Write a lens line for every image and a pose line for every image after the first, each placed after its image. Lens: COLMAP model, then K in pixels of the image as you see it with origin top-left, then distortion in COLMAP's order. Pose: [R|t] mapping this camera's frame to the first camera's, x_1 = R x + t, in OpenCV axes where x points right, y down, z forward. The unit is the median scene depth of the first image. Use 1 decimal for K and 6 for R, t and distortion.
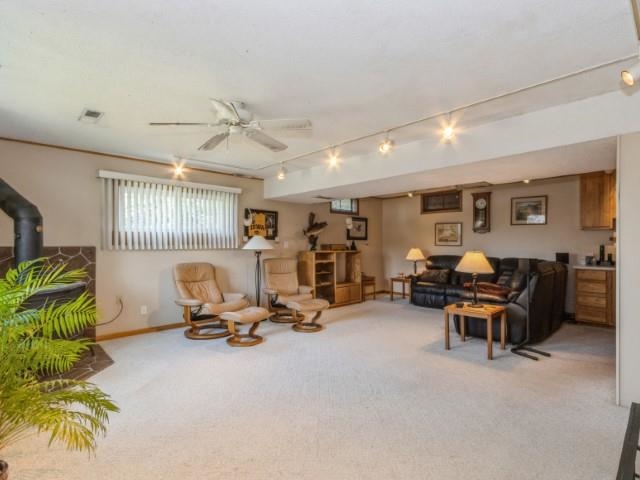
lens RADIAL K [[331.1, 0, 318.2], [0, 331.1, 244.0], [0, 0, 1]] dist [0.003138, 0.000467]
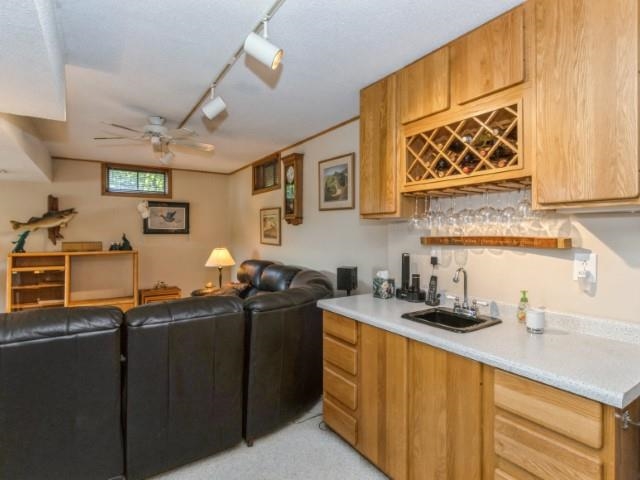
lens RADIAL K [[343.2, 0, 313.6], [0, 343.2, 237.2], [0, 0, 1]] dist [0.003216, 0.000342]
pose [[0.982084, 0.004788, -0.188385, 0.709704], [-0.001512, 0.999845, 0.017527, -0.024131], [0.188440, -0.016928, 0.981939, 0.453551]]
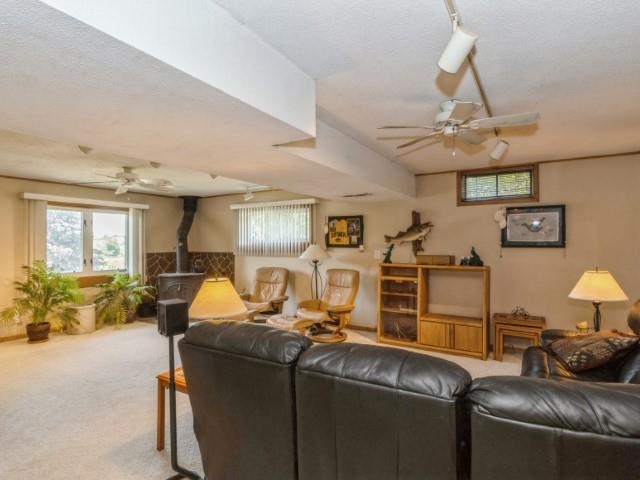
lens RADIAL K [[347.8, 0, 320.0], [0, 347.8, 240.0], [0, 0, 1]] dist [-0.002811, -0.001648]
pose [[0.264509, -0.005401, -0.964368, 0.733230], [0.005193, 0.999978, -0.004177, -0.030843], [0.964369, -0.003903, 0.264531, 0.663381]]
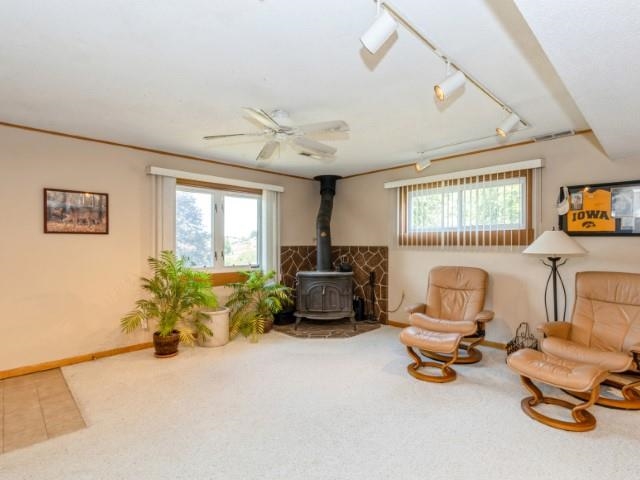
lens RADIAL K [[331.1, 0, 318.2], [0, 331.1, 244.0], [0, 0, 1]] dist [0.003138, 0.000467]
pose [[0.004901, 0.004723, -0.999977, 0.372272], [0.002576, 0.999985, 0.004736, -0.004967], [0.999985, -0.002599, 0.004889, 0.512434]]
